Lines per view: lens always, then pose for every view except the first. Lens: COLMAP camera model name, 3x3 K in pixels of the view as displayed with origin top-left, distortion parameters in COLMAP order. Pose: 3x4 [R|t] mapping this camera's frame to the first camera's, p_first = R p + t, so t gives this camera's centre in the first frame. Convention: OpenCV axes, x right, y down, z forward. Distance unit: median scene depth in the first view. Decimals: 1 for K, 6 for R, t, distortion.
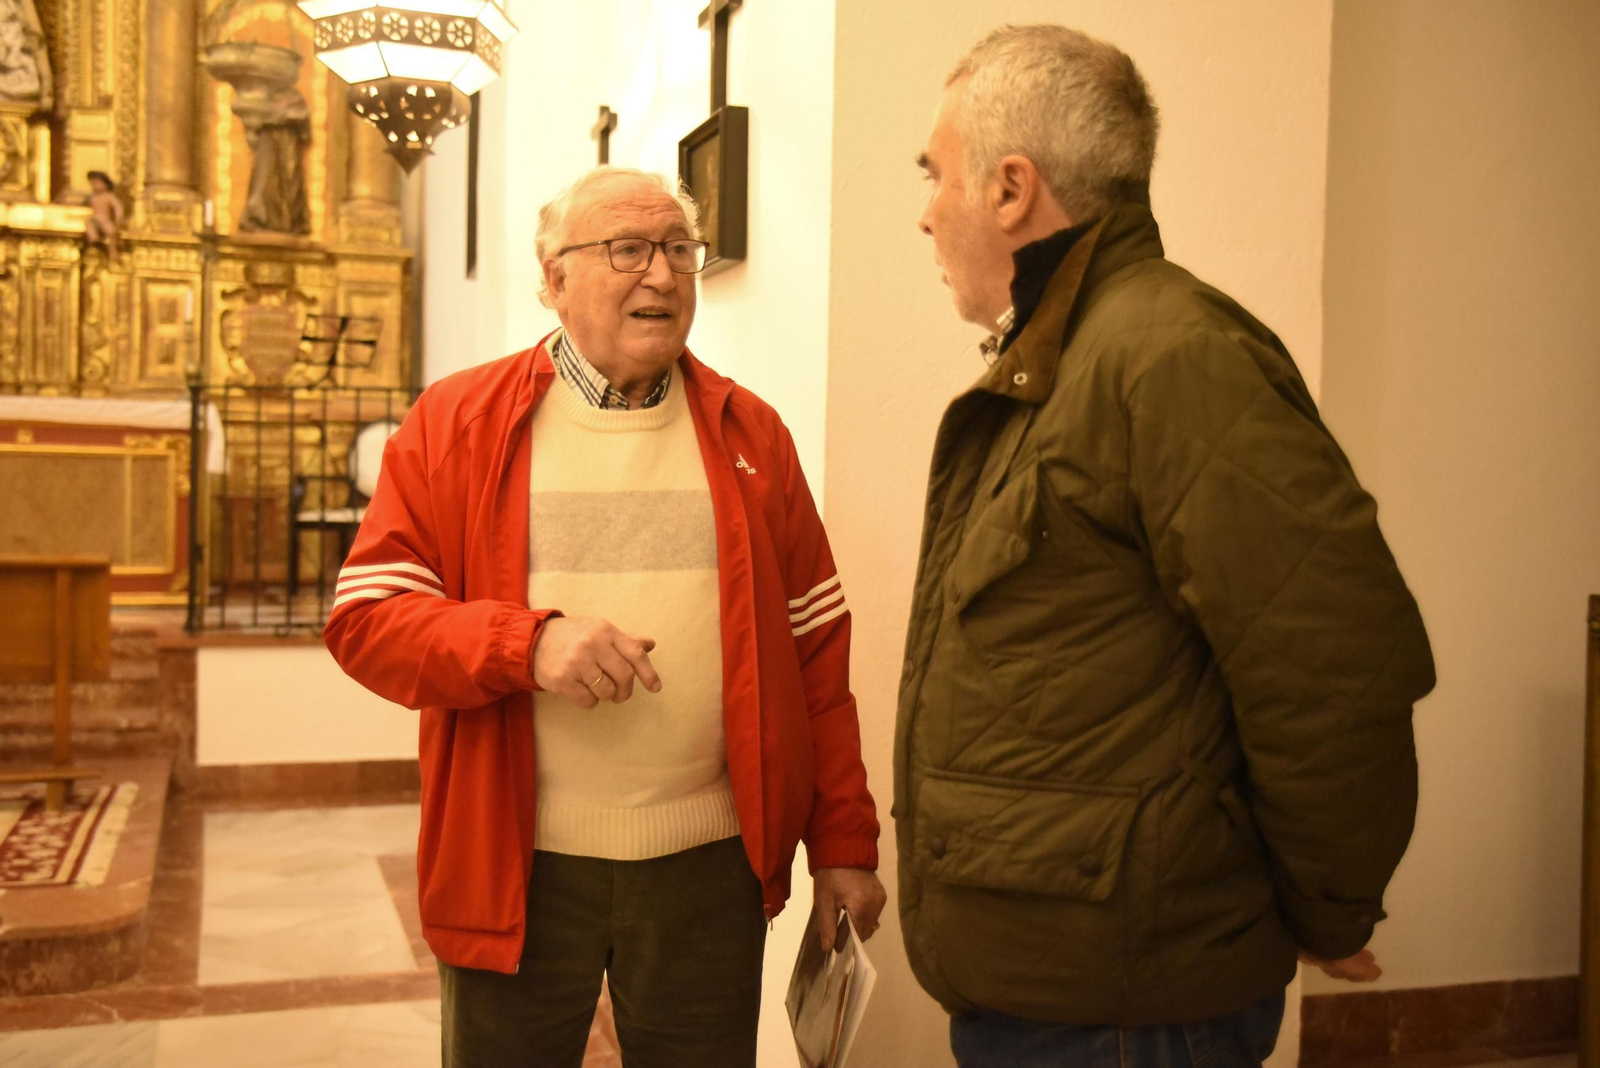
lens RADIAL K [[1634.0, 0, 797.2], [0, 1634.0, 536.8], [0, 0, 1]] dist [0.004700, 0.000000]
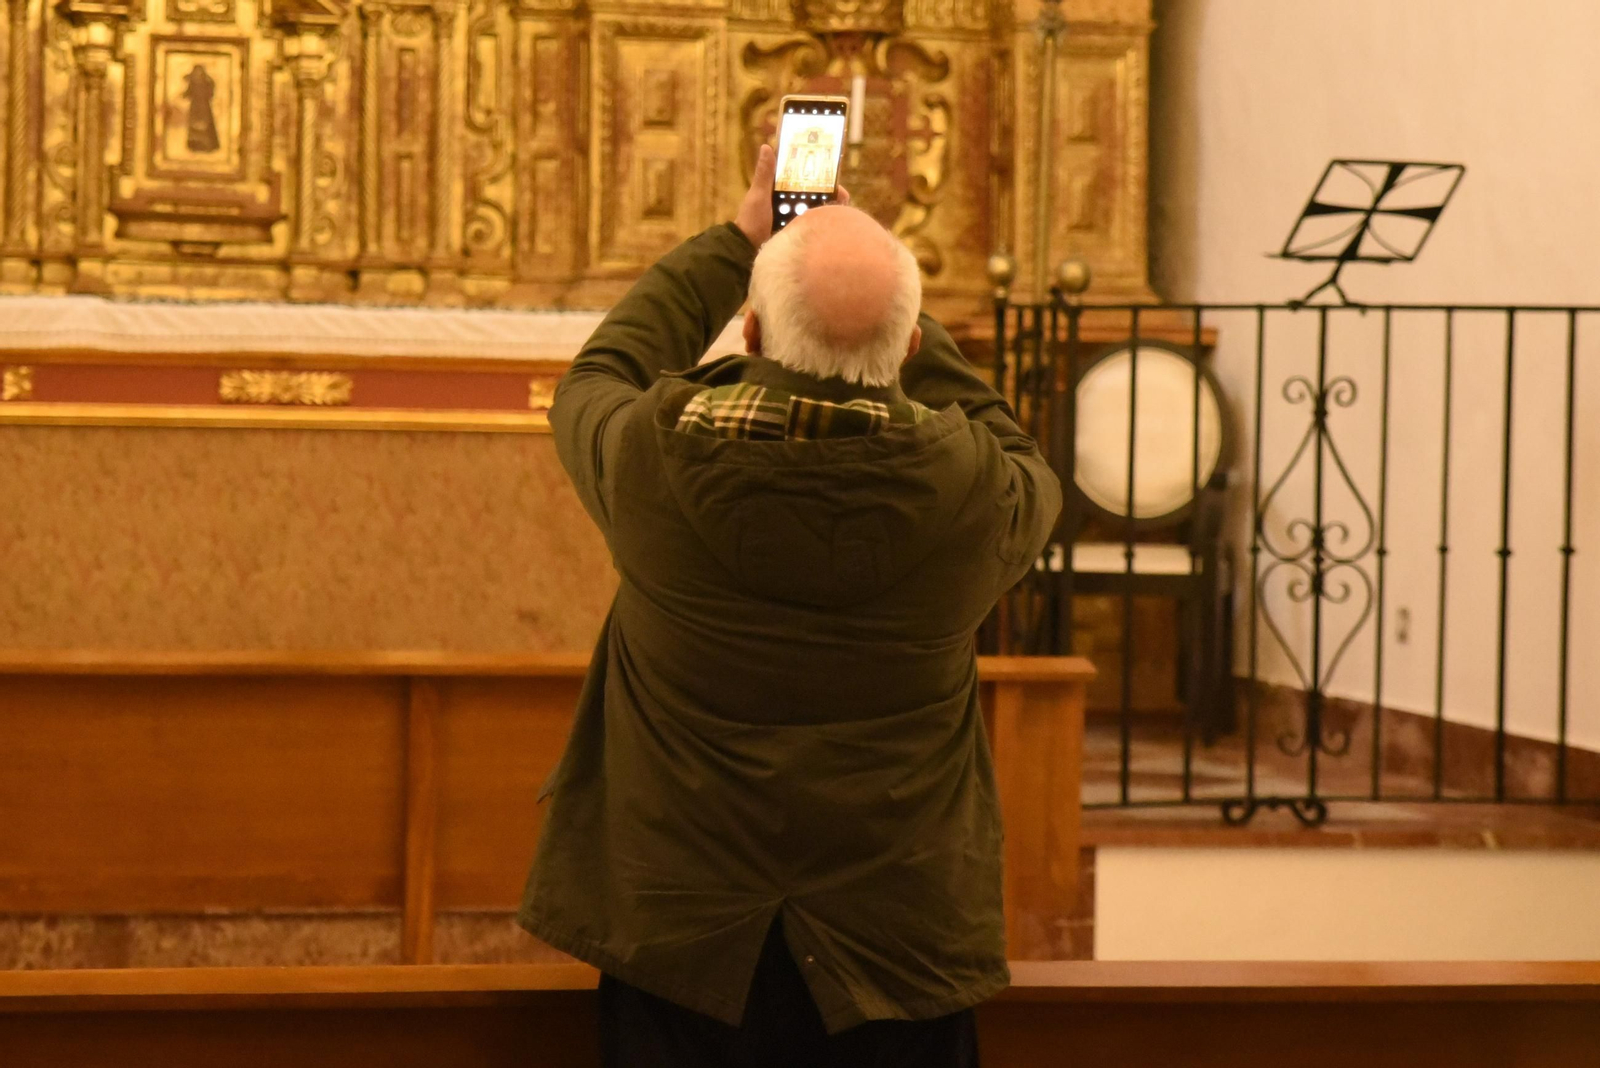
lens RADIAL K [[4761.6, 0, 798.3], [0, 4761.6, 533.0], [0, 0, 1]] dist [-0.047430, 0.000000]
pose [[0.997207, 0.001003, -0.074678, -0.248236], [-0.001337, 0.999989, -0.004425, -0.013360], [0.074673, 0.004512, 0.997198, -0.294209]]
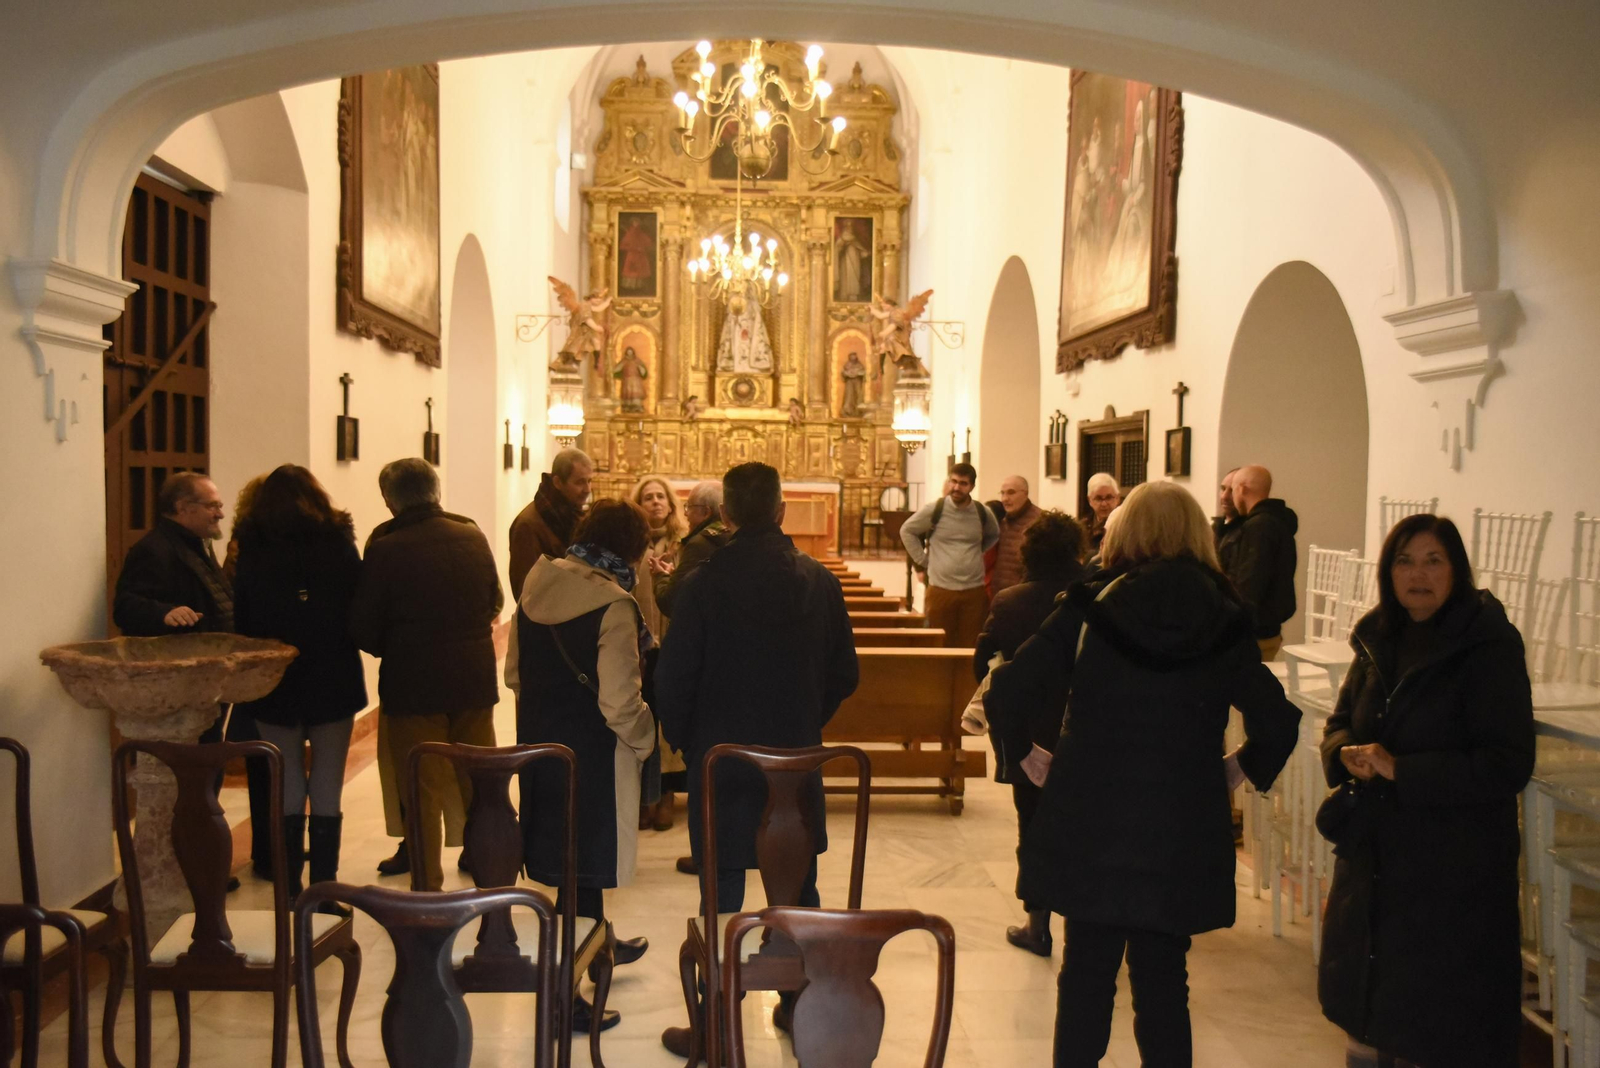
lens RADIAL K [[1430.6, 0, 788.6], [0, 1430.6, 528.3], [0, 0, 1]] dist [-0.029650, 0.009719]
pose [[0.957149, 0.003204, -0.289579, 0.269551], [-0.005629, 0.999956, -0.007543, 0.017460], [0.289542, 0.008850, 0.957124, -1.320425]]
